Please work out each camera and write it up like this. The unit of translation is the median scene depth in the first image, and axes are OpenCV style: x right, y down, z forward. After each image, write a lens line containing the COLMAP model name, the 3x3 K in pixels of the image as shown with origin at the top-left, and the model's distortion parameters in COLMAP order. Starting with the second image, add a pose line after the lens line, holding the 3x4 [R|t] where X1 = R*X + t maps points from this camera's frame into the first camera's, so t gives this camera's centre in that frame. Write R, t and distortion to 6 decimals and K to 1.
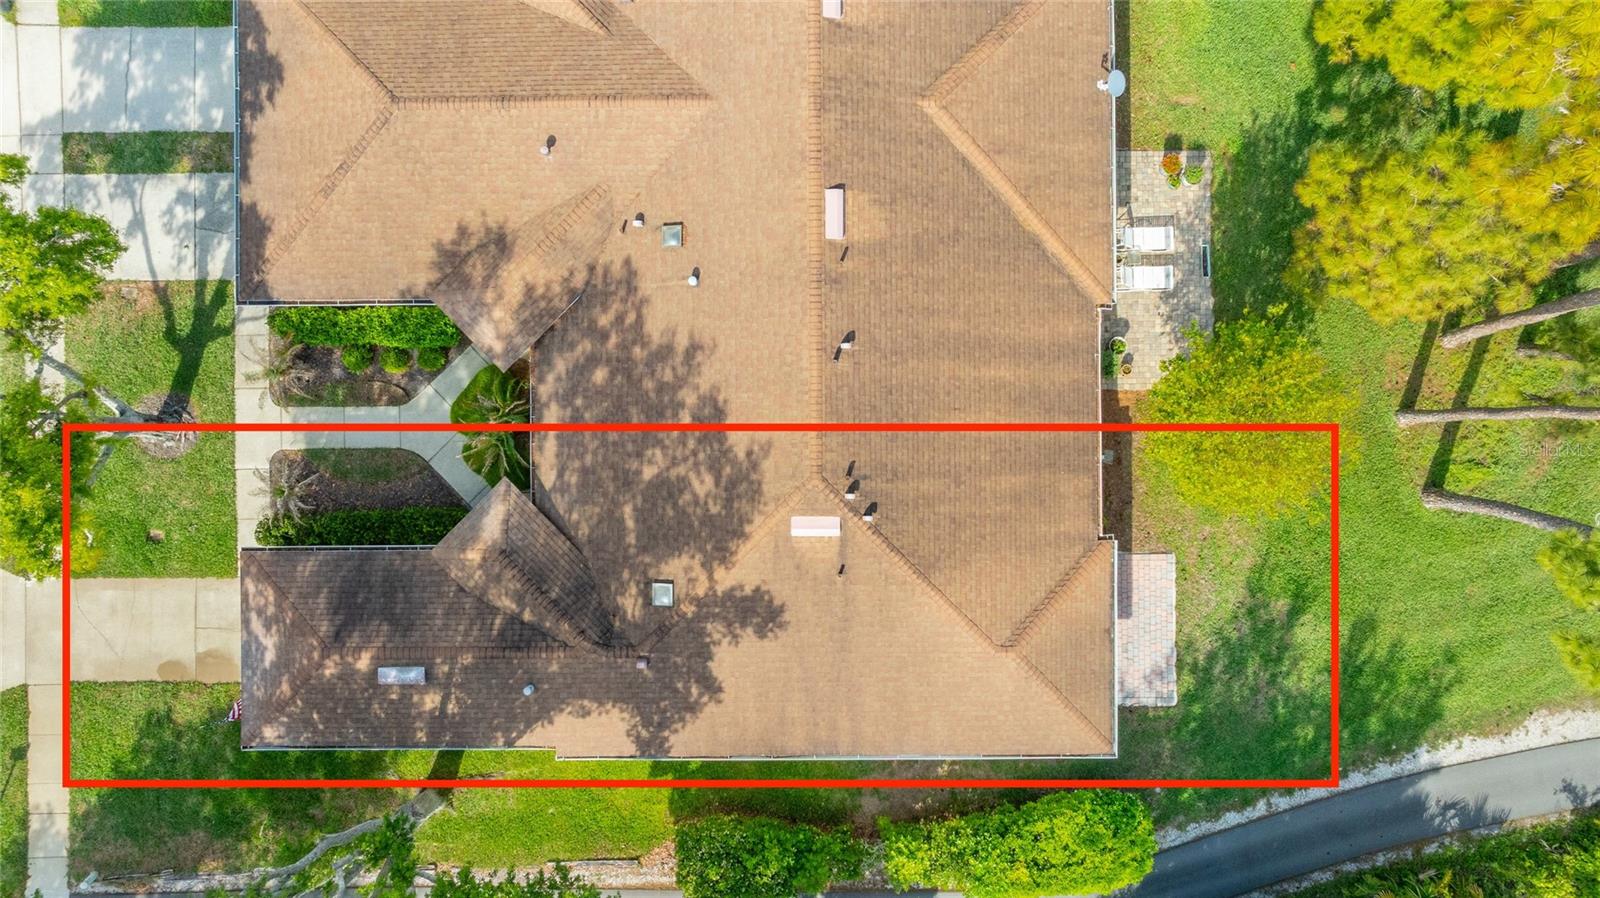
lens RADIAL K [[1132.7, 0, 802.8], [0, 1132.7, 444.9], [0, 0, 1]] dist [-0.030721, 0.059147]
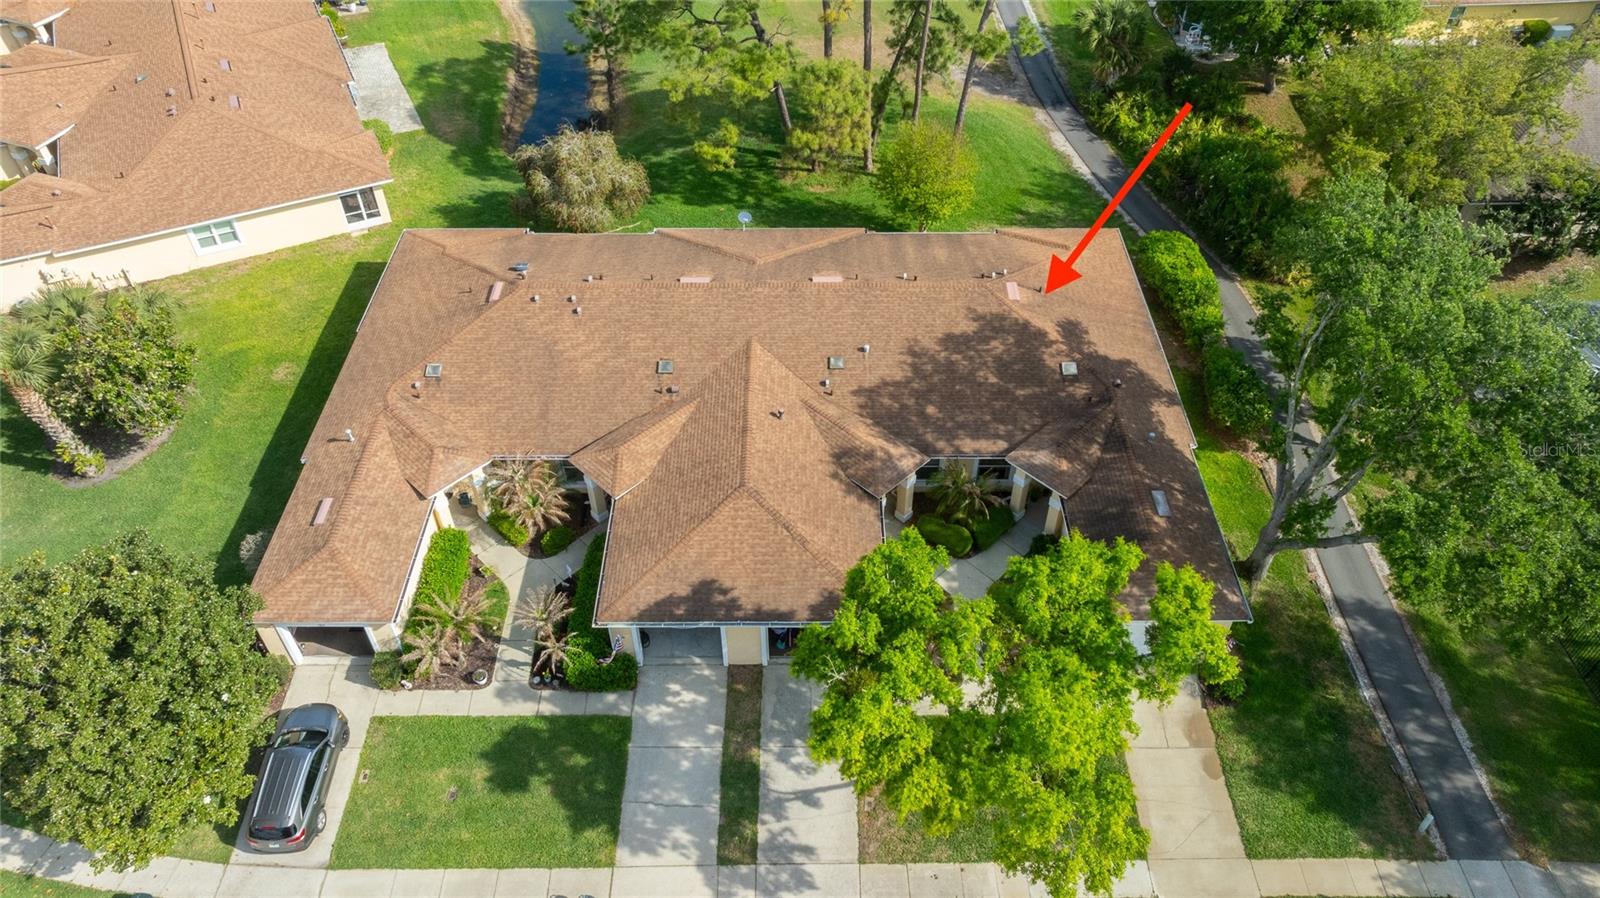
lens RADIAL K [[1132.7, 0, 802.8], [0, 1132.7, 444.9], [0, 0, 1]] dist [-0.030721, 0.059147]
pose [[0.003514, -0.694120, 0.719851, -1.137165], [0.999982, 0.005984, 0.000888, -0.202732], [-0.004924, 0.719834, 0.694129, 0.011545]]
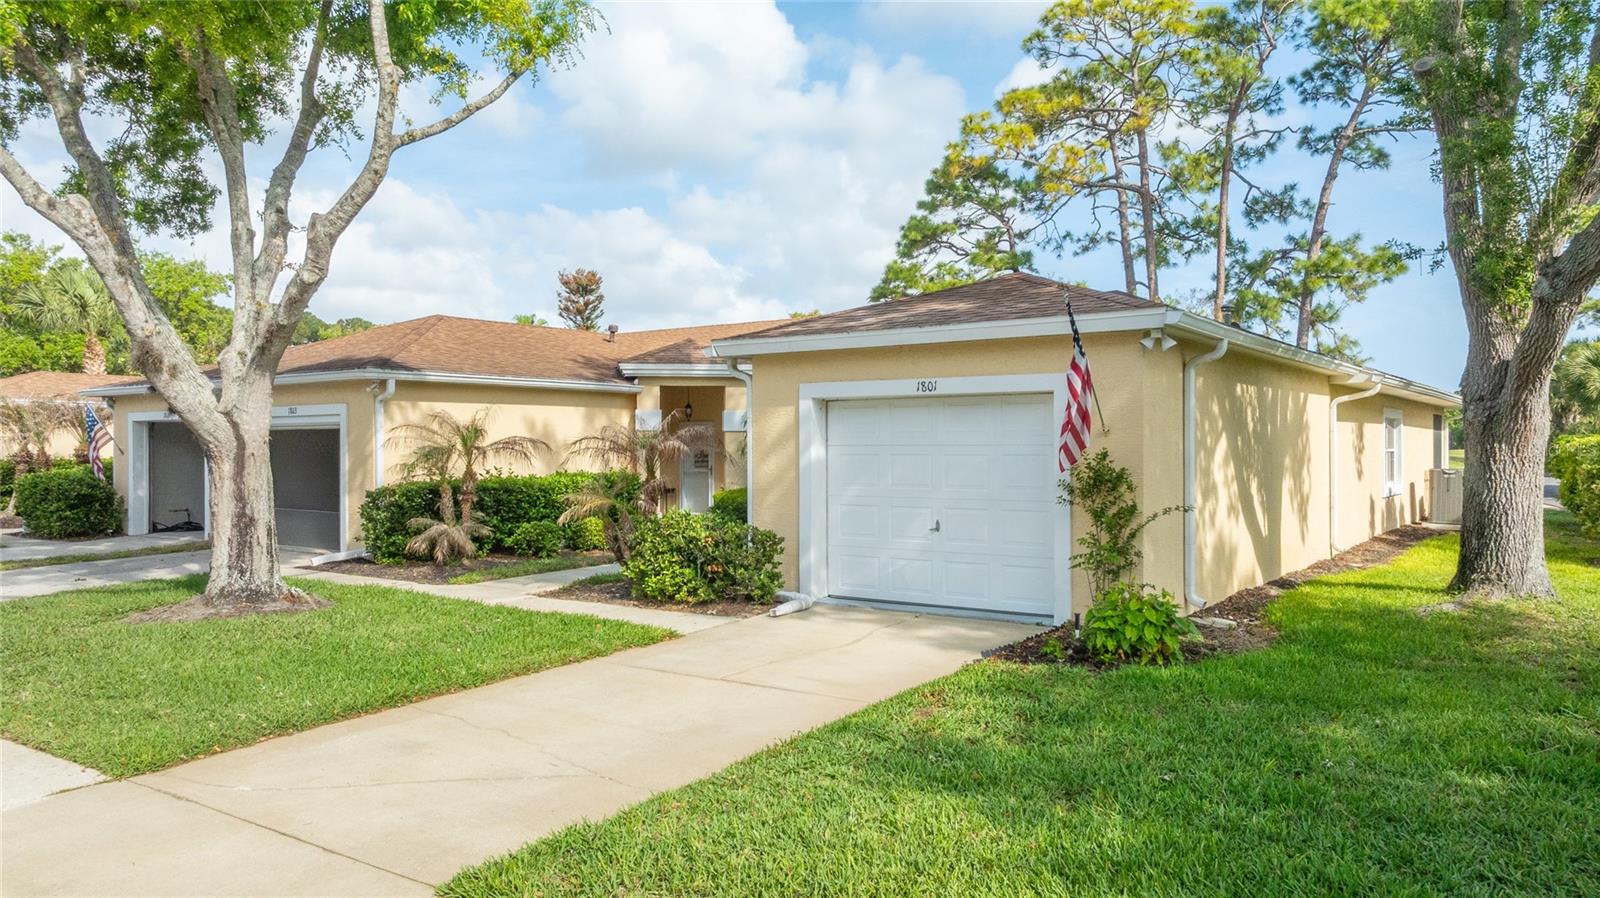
lens RADIAL K [[1134.1, 0, 801.3], [0, 1134.1, 445.0], [0, 0, 1]] dist [-0.014586, -0.001918]
pose [[0.585072, -0.010160, 0.810917, -0.746579], [0.810981, 0.006939, -0.585031, 0.336448], [0.000316, 0.999924, 0.012299, 0.941284]]
